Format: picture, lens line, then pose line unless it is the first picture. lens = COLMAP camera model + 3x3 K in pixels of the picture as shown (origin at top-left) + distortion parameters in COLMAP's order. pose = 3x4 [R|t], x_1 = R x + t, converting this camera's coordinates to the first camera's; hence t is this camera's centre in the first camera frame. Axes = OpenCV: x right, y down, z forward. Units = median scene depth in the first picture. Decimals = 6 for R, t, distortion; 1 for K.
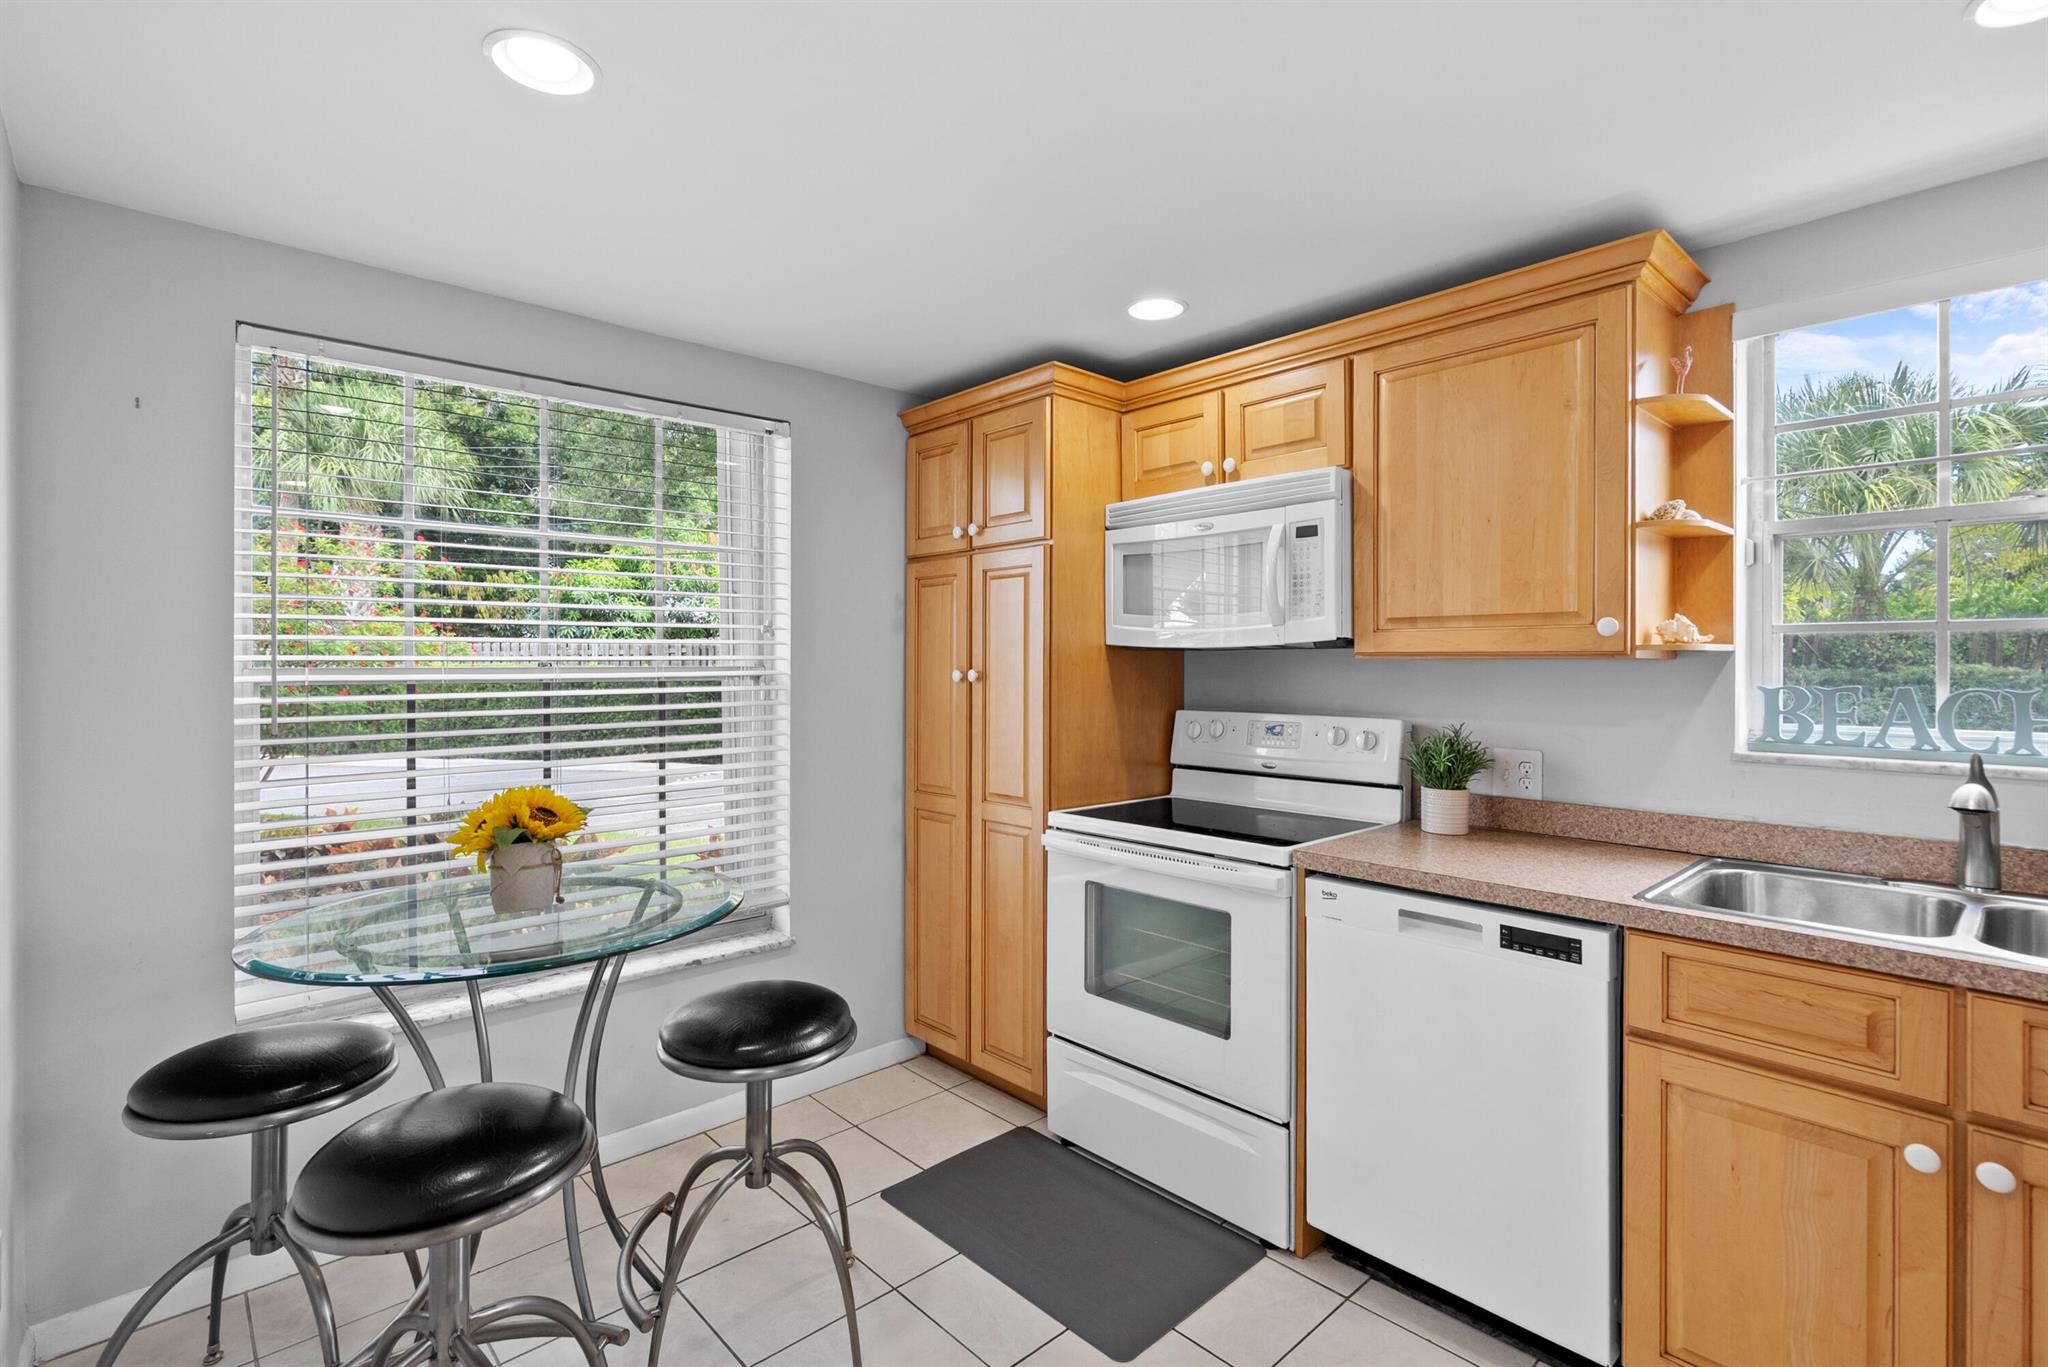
lens RADIAL K [[928.5, 0, 1015.2], [0, 928.5, 672.9], [0, 0, 1]] dist [-0.003154, 0.000135]
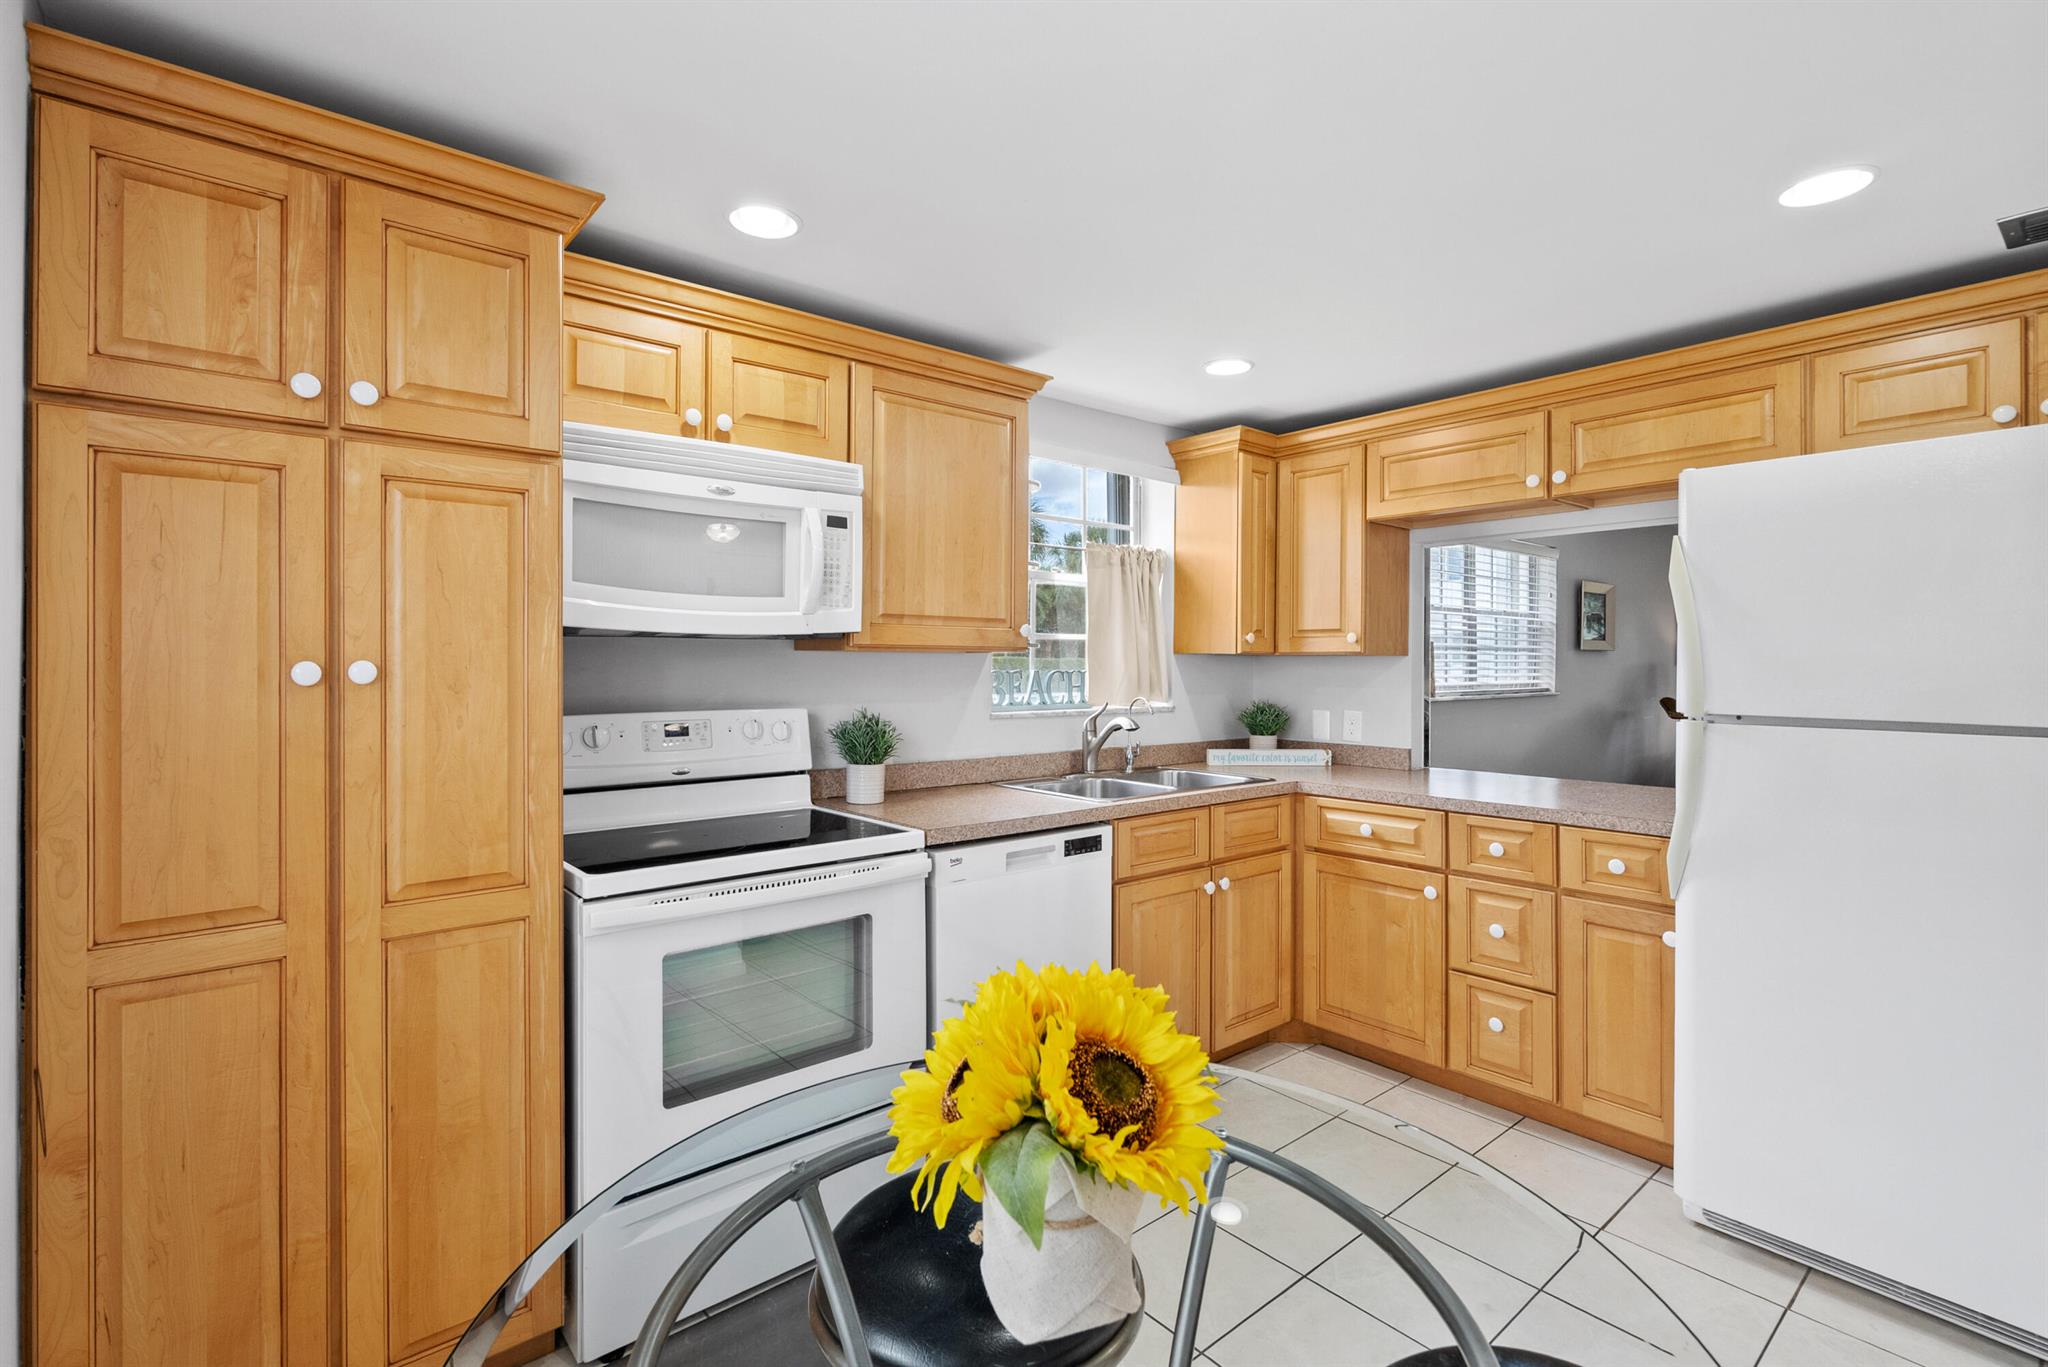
lens RADIAL K [[928.5, 0, 1028.2], [0, 928.5, 675.5], [0, 0, 1]] dist [-0.003154, 0.000135]
pose [[0.067227, -0.013878, 0.997641, -0.635647], [0.009308, 0.999868, 0.013282, 0.001127], [-0.997694, 0.008393, 0.067347, 0.691026]]
